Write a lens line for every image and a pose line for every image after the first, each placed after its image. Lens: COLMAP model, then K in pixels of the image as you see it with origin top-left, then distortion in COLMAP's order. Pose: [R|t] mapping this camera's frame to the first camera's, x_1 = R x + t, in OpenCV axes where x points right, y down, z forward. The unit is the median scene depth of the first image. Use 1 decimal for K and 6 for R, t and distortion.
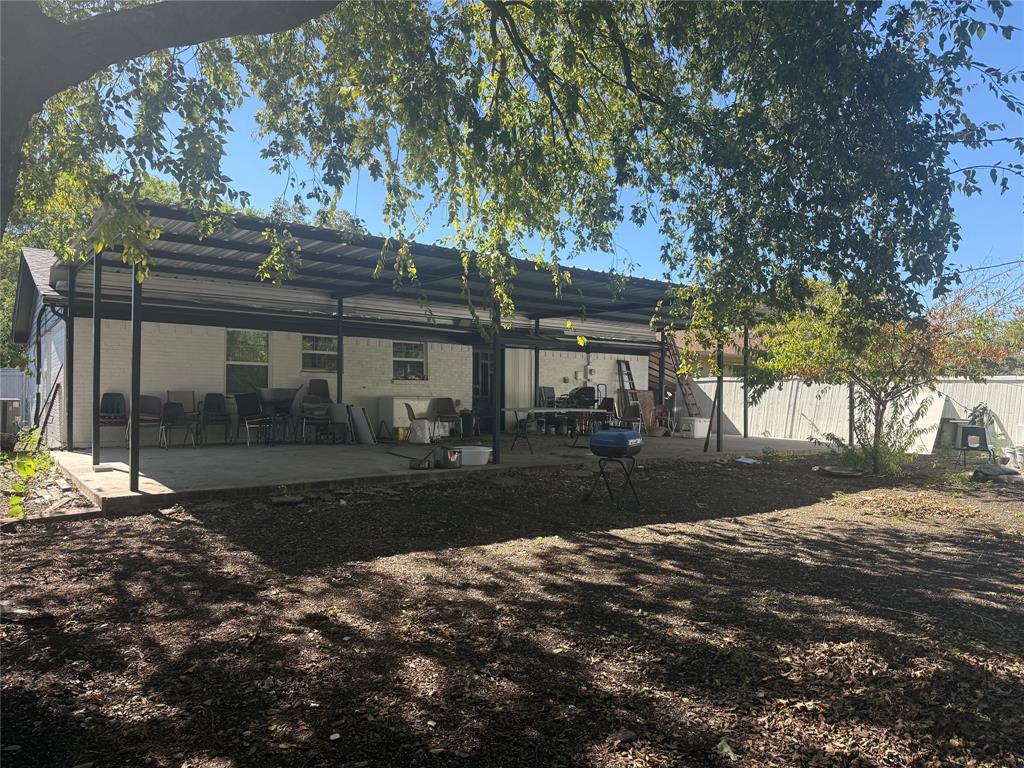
lens RADIAL K [[719.6, 0, 514.0], [0, 719.6, 391.0], [0, 0, 1]] dist [0.067969, -0.067760]
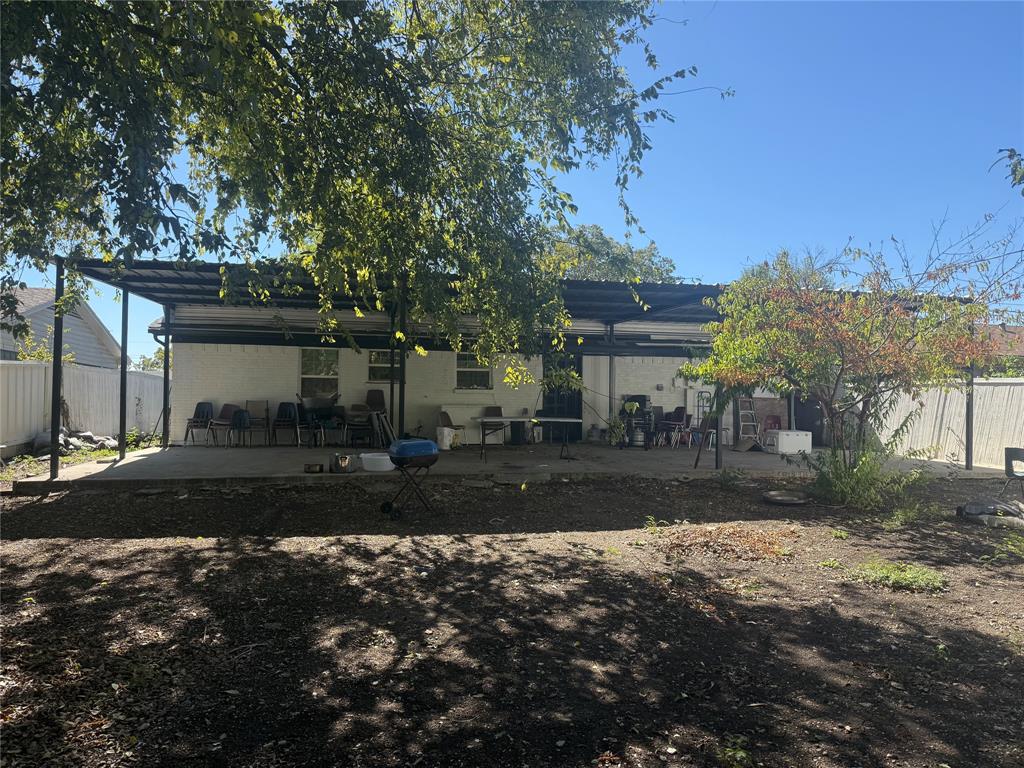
lens RADIAL K [[719.6, 0, 514.0], [0, 719.6, 386.1], [0, 0, 1]] dist [0.067969, -0.067760]
pose [[0.897607, -0.010029, -0.440683, 0.829071], [0.002859, 0.999853, -0.016932, -0.004118], [0.440788, 0.013938, 0.897503, 0.185900]]
